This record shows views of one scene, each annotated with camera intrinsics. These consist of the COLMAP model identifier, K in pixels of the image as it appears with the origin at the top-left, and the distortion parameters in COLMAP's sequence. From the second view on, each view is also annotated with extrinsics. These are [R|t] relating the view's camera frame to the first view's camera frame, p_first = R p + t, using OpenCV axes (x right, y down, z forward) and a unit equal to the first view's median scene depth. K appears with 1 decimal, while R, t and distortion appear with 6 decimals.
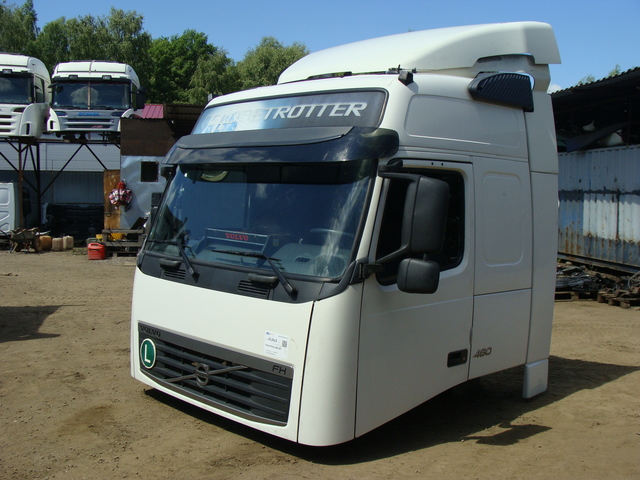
lens RADIAL K [[717.7, 0, 326.3], [0, 717.7, 238.6], [0, 0, 1]] dist [-0.132818, 0.000000]
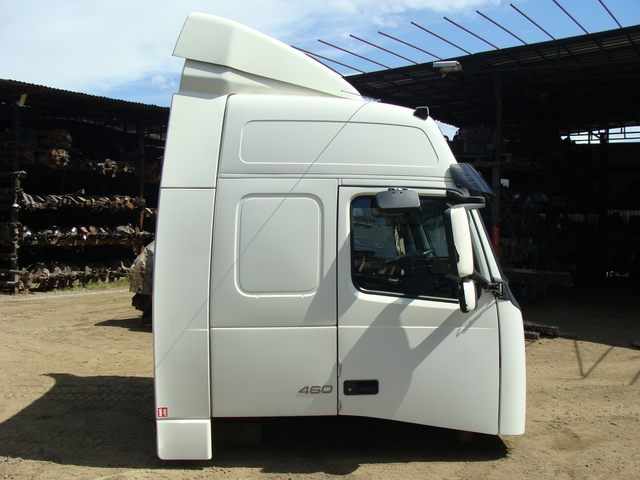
lens RADIAL K [[717.7, 0, 320.8], [0, 717.7, 244.9], [0, 0, 1]] dist [-0.132818, 0.000000]
pose [[-0.730513, -0.050017, 0.681064, -0.773486], [0.017959, 0.995562, 0.092377, -0.148273], [-0.682662, 0.079714, -0.726373, 2.045876]]
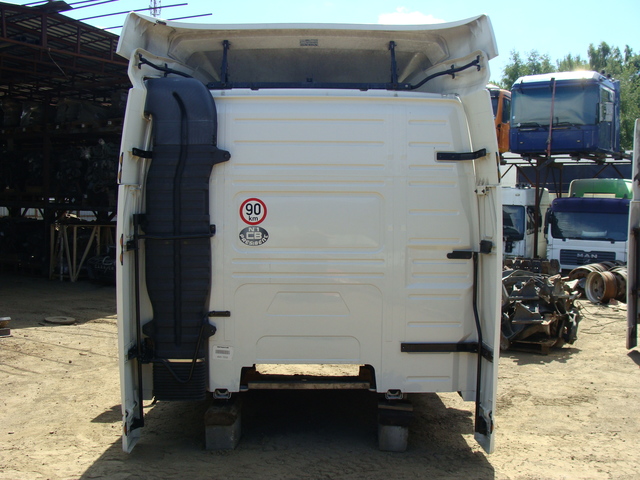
lens RADIAL K [[717.7, 0, 324.3], [0, 717.7, 242.3], [0, 0, 1]] dist [-0.132818, 0.000000]
pose [[-0.705838, 0.004727, -0.708358, 0.845828], [-0.073153, 0.994145, 0.079526, -0.123585], [0.704586, 0.107951, -0.701359, 2.007271]]
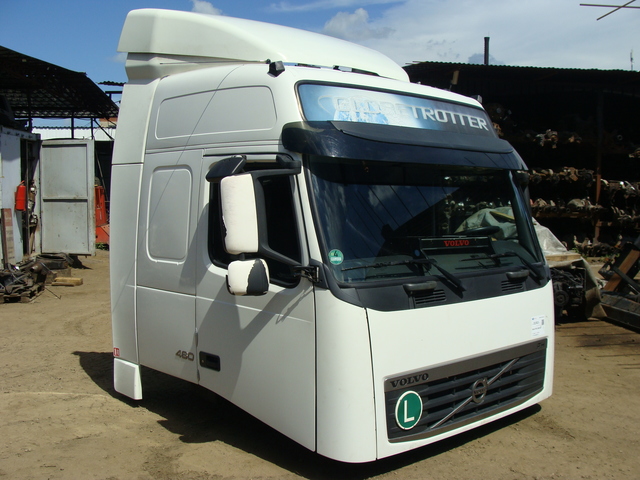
lens RADIAL K [[717.7, 0, 318.9], [0, 717.7, 242.6], [0, 0, 1]] dist [-0.132818, 0.000000]
pose [[0.055083, -0.093658, 0.994080, -1.080071], [0.059509, 0.994129, 0.090365, -0.099967], [-0.996707, 0.054179, 0.060333, 1.121887]]
